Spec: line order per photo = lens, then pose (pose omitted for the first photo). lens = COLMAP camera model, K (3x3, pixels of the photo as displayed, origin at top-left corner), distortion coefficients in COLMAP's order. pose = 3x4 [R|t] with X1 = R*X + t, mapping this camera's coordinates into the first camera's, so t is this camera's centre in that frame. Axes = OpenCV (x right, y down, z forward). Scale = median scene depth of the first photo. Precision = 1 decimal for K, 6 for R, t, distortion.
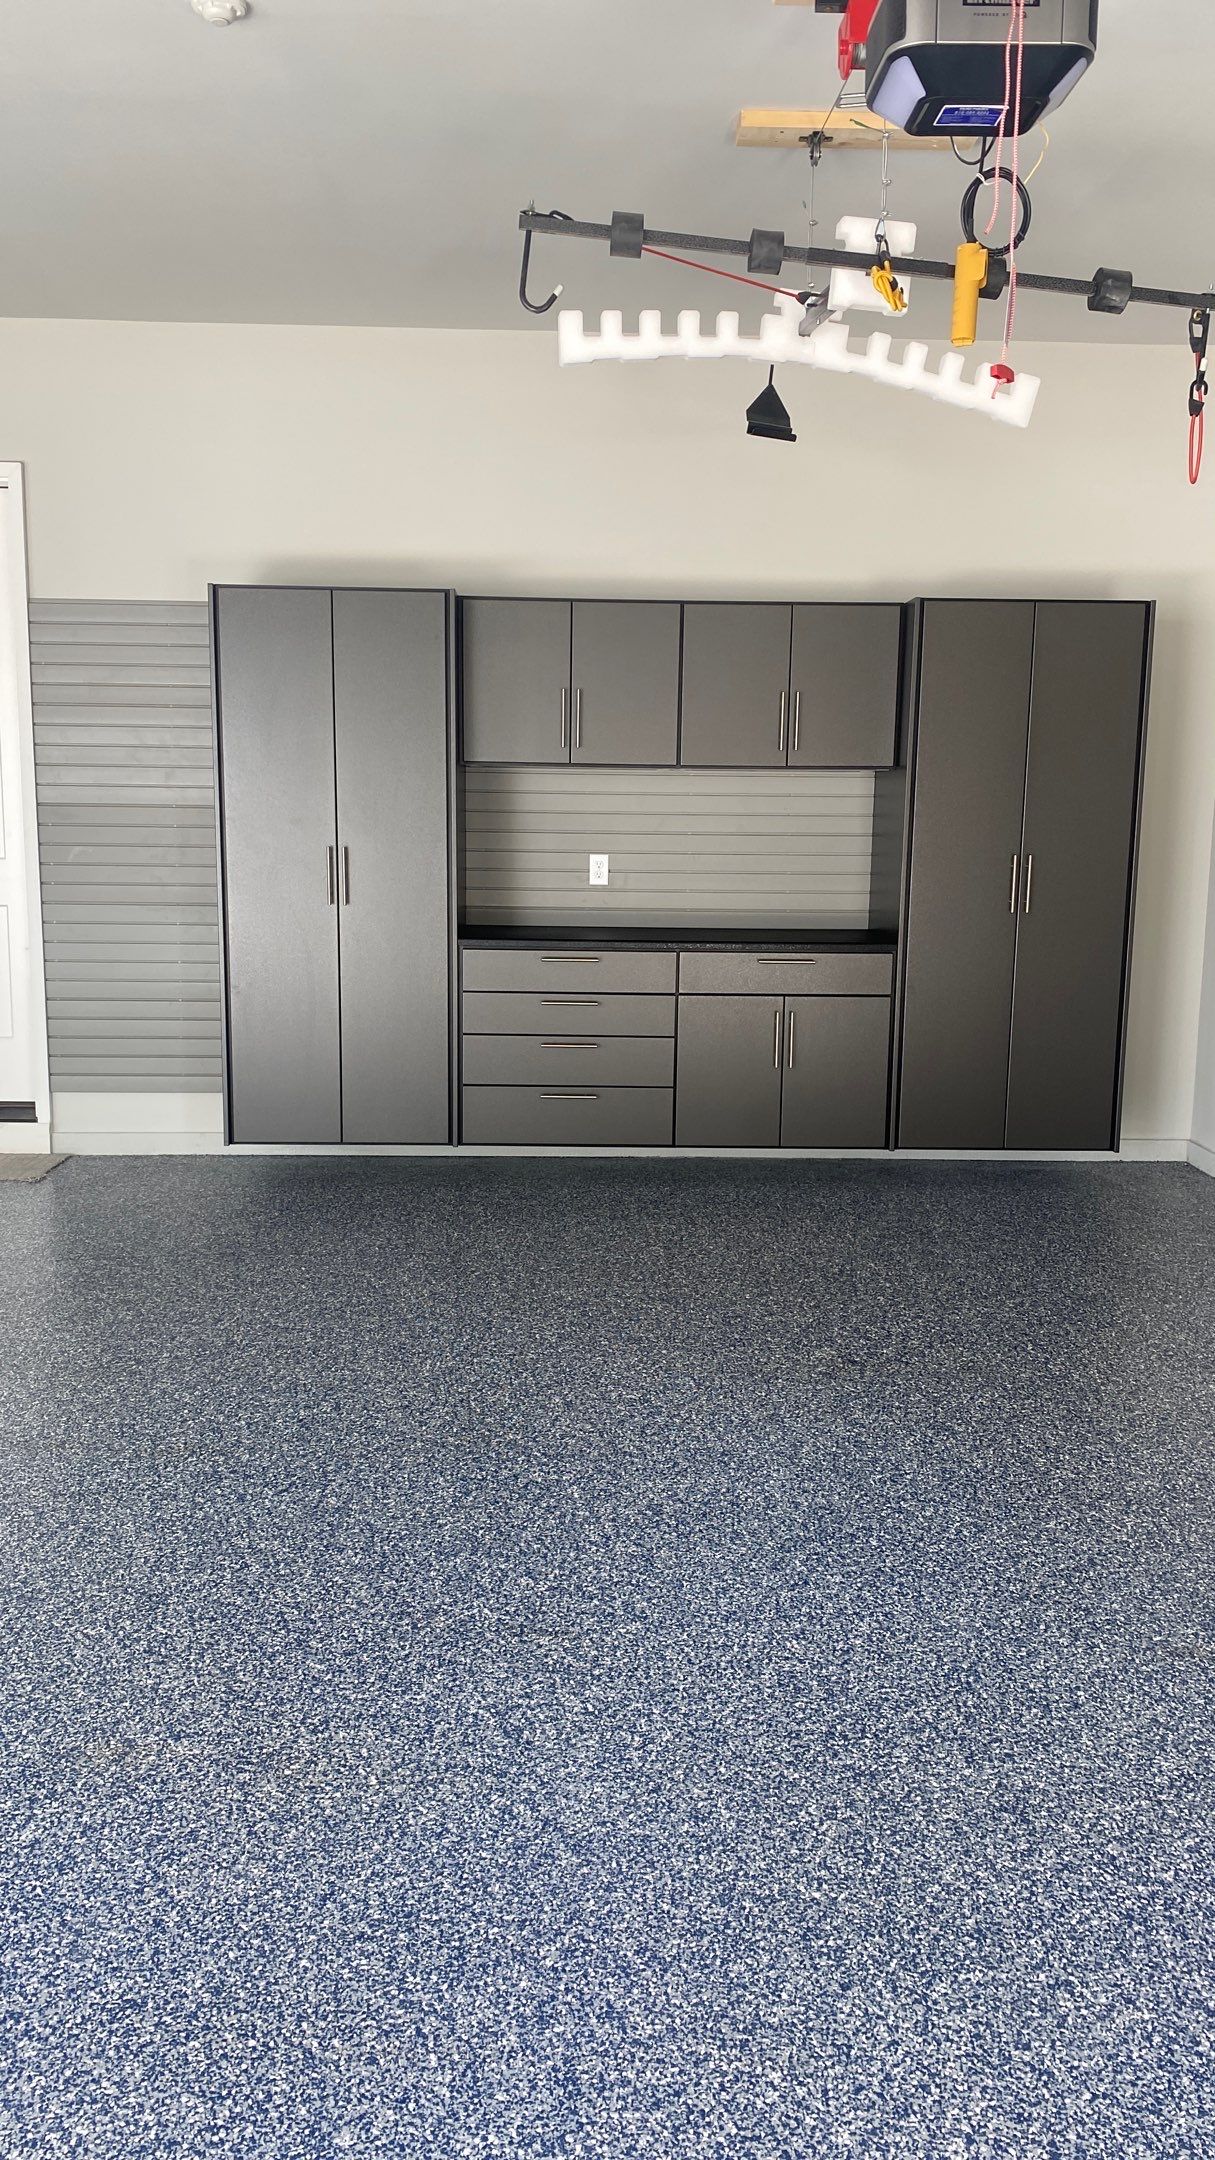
lens RADIAL K [[1624.1, 0, 614.2], [0, 1624.1, 1072.8], [0, 0, 1]] dist [0.043610, -0.073676]
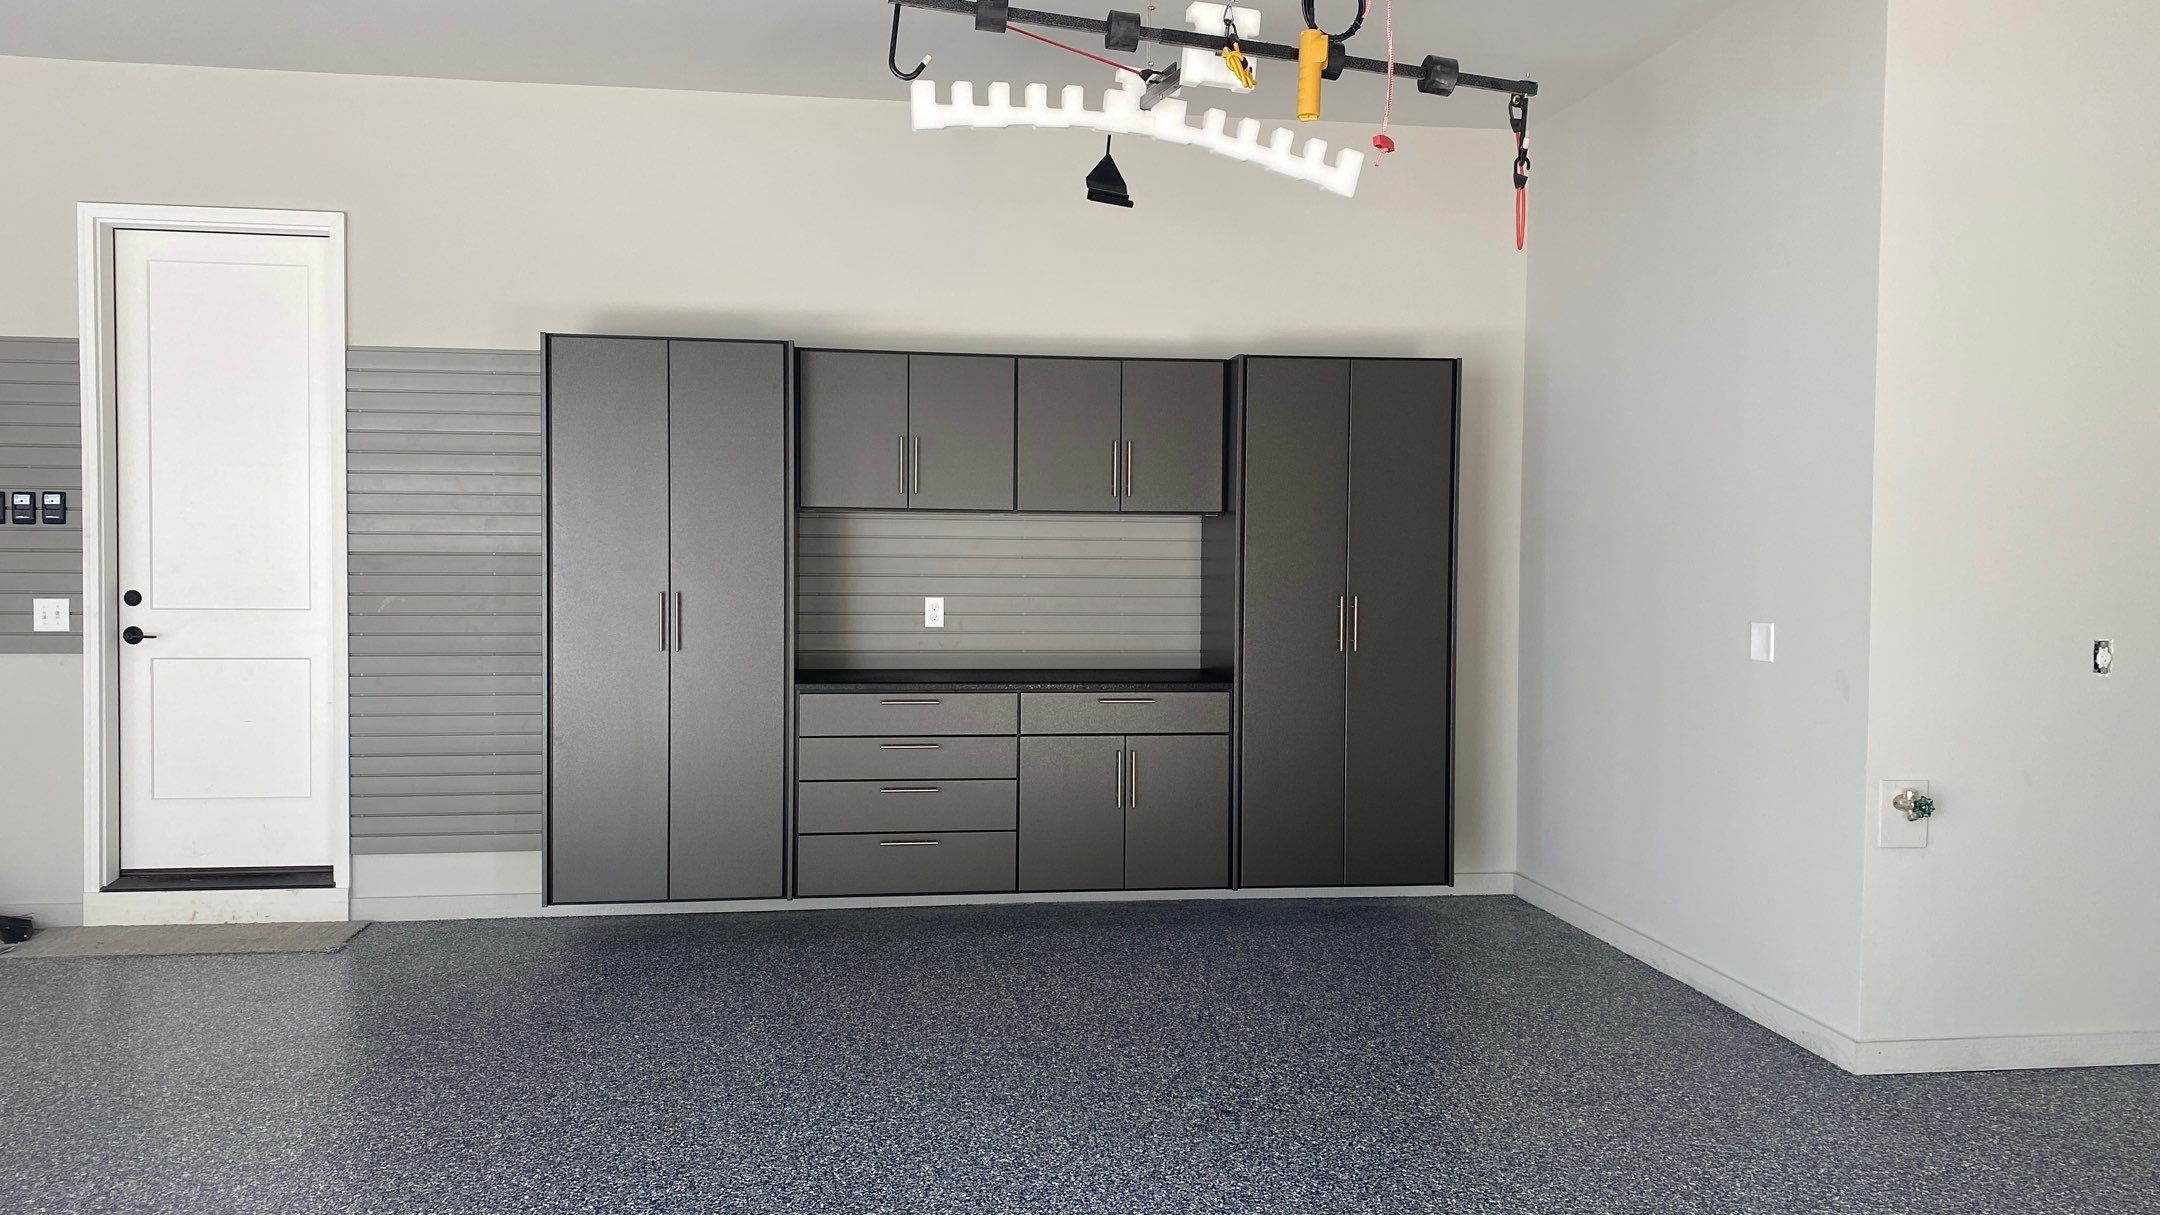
lens RADIAL K [[1624.1, 0, 1082.9], [0, 1624.1, 601.3], [0, 0, 1]] dist [0.043610, -0.073676]
pose [[0.993817, -0.009627, 0.110612, -0.031290], [0.024144, 0.991133, -0.130664, 0.000398], [-0.108373, 0.132527, 0.985237, 0.006145]]
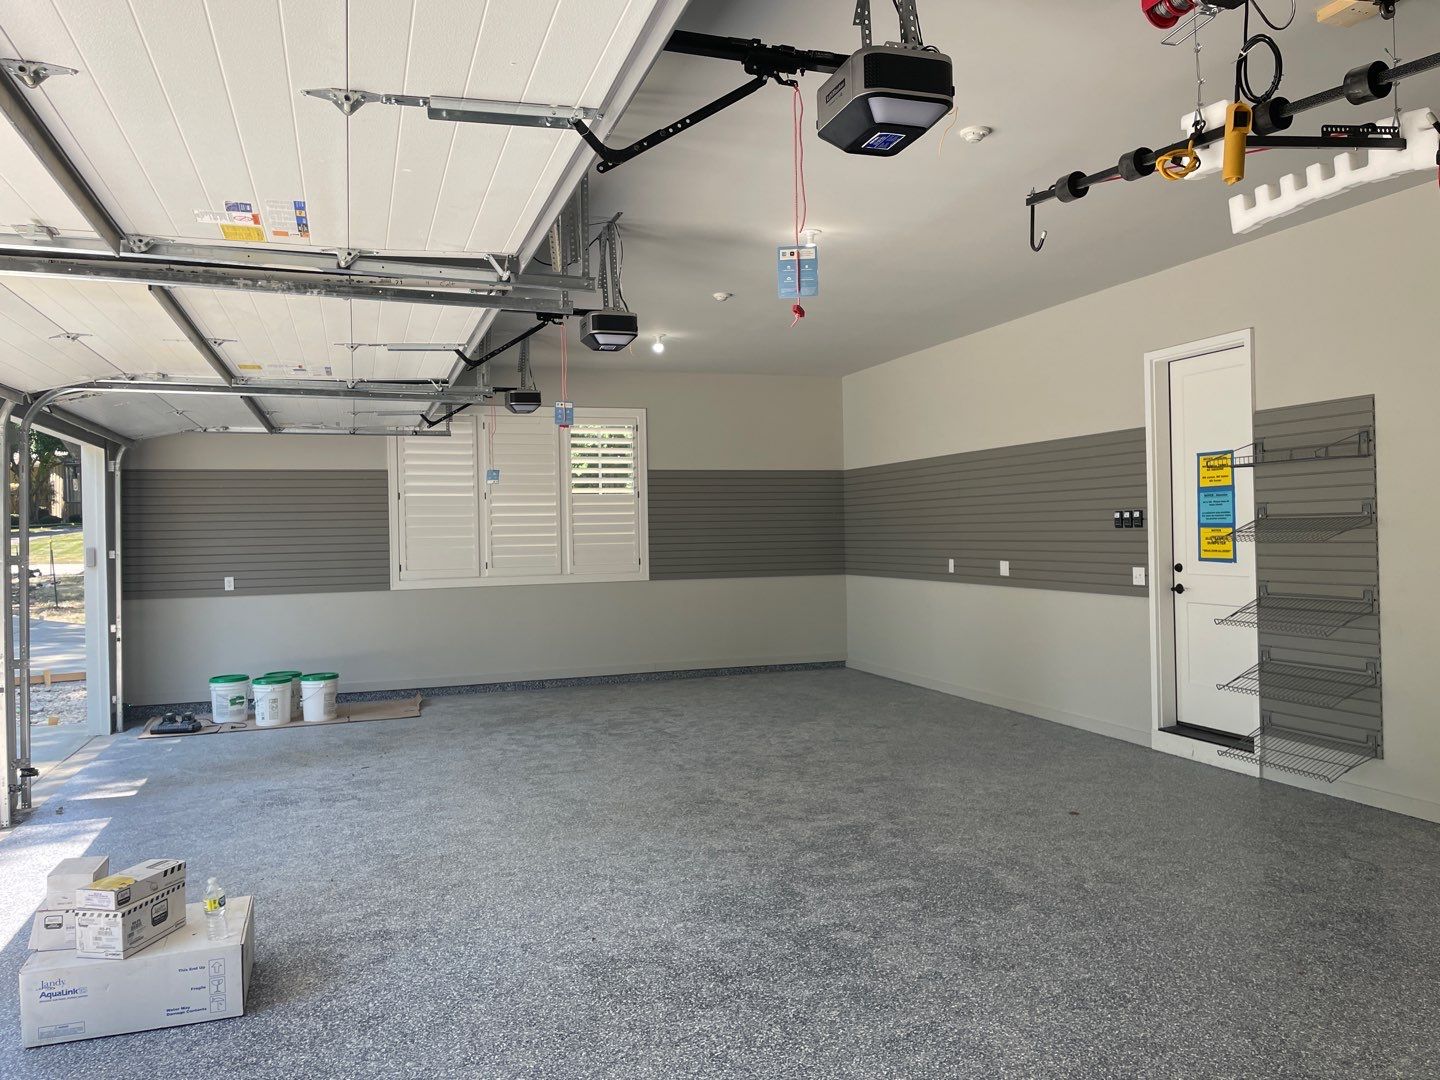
lens RADIAL K [[1097.3, 0, 727.8], [0, 1097.3, 528.4], [0, 0, 1]] dist [0.043849, -0.059016]
pose [[0.284126, -0.023952, -0.958488, 0.530859], [-0.131549, 0.989260, -0.063716, -0.050307], [0.949720, 0.144192, 0.277923, 0.263364]]
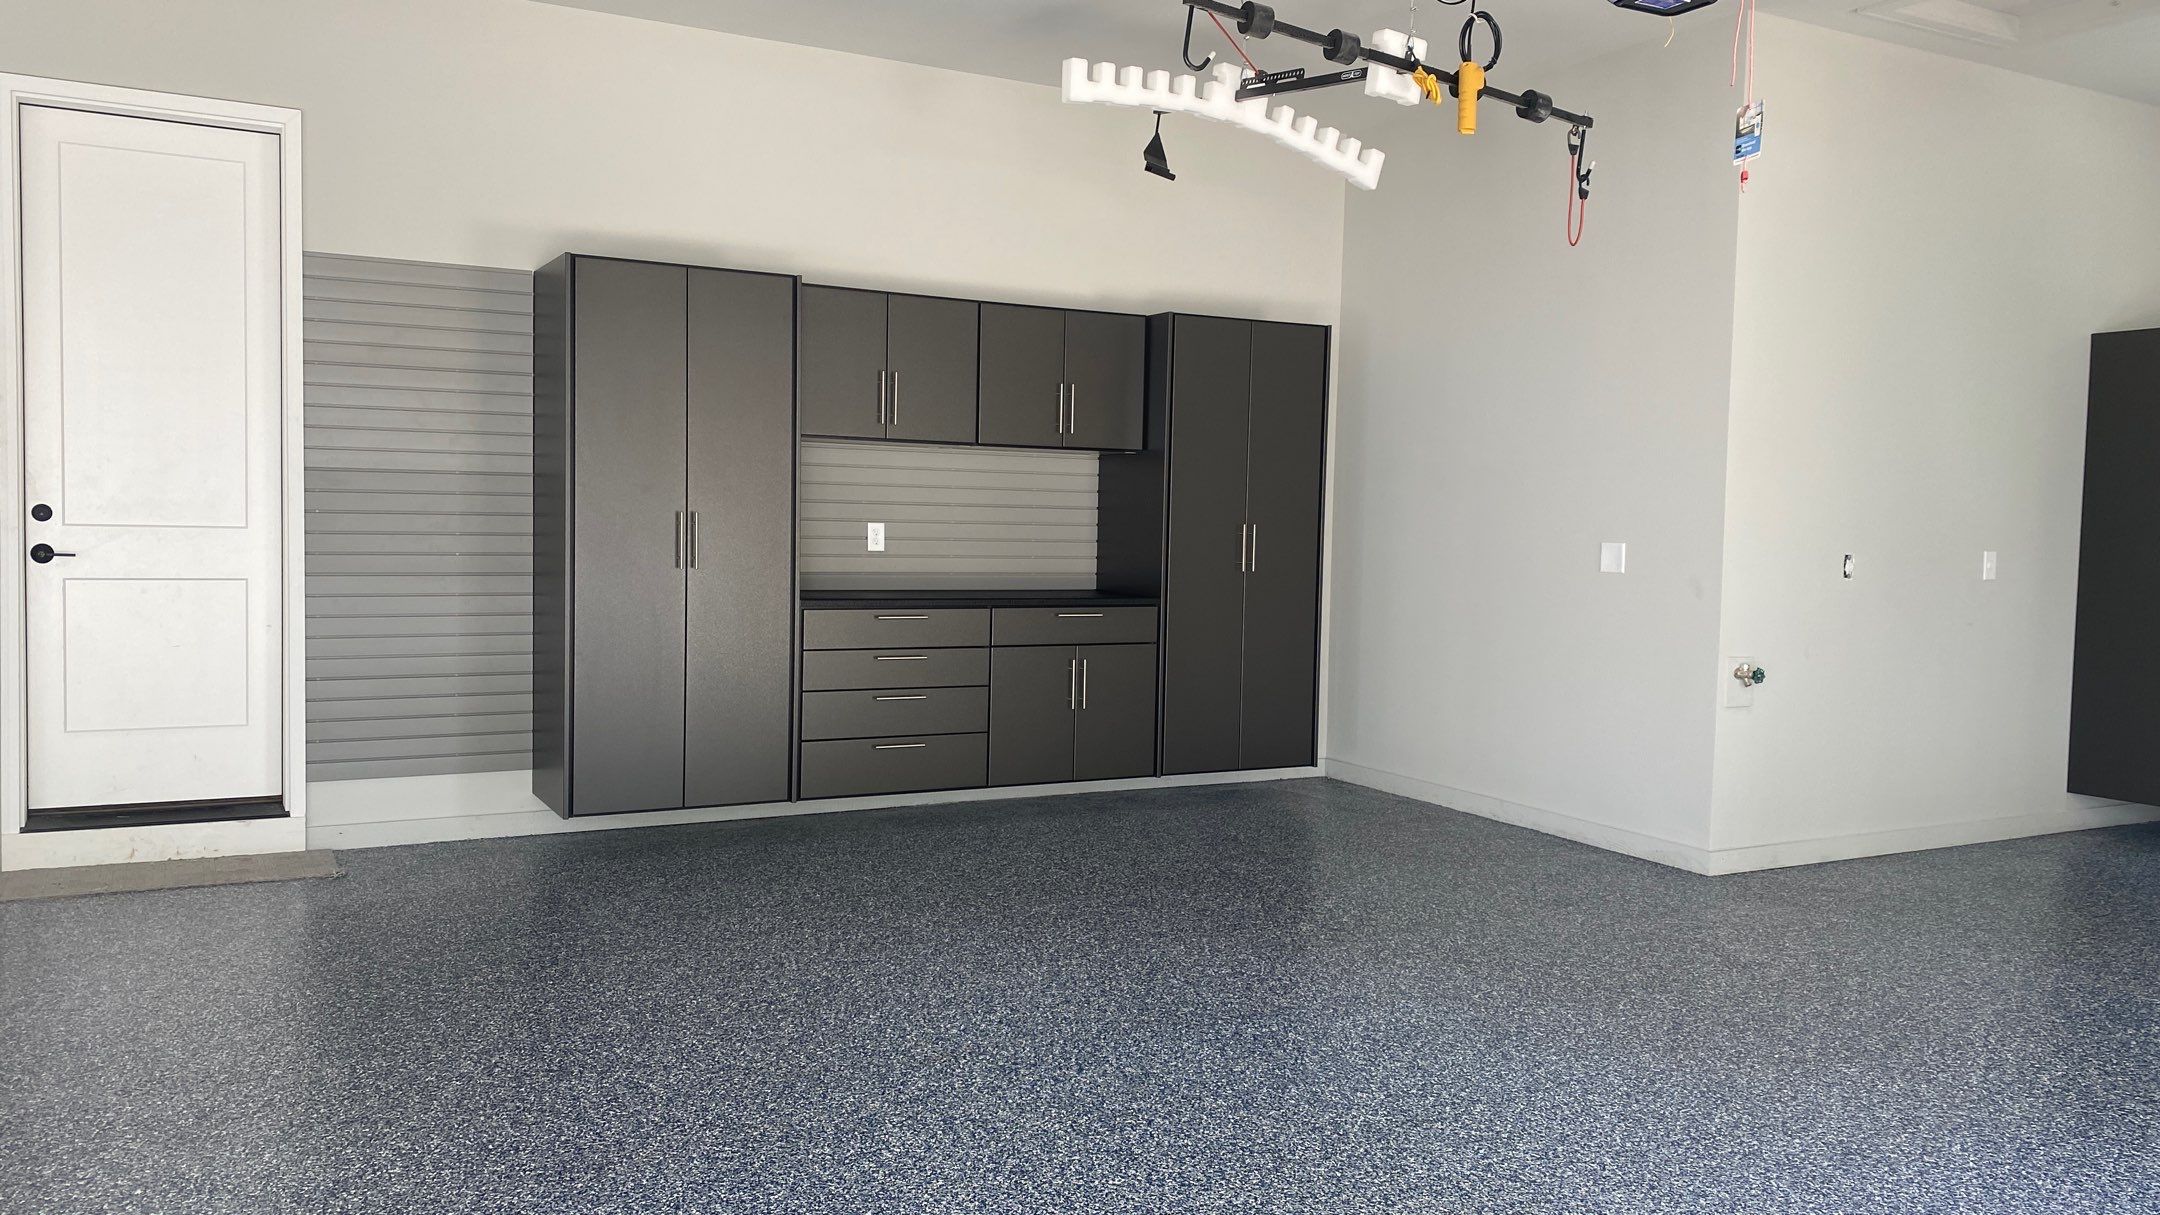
lens RADIAL K [[1624.1, 0, 1078.0], [0, 1624.1, 601.7], [0, 0, 1]] dist [0.043610, -0.073676]
pose [[0.895395, -0.019036, 0.444865, -0.402489], [0.064625, 0.994063, -0.087536, 0.021496], [-0.440557, 0.107129, 0.891310, -0.011341]]
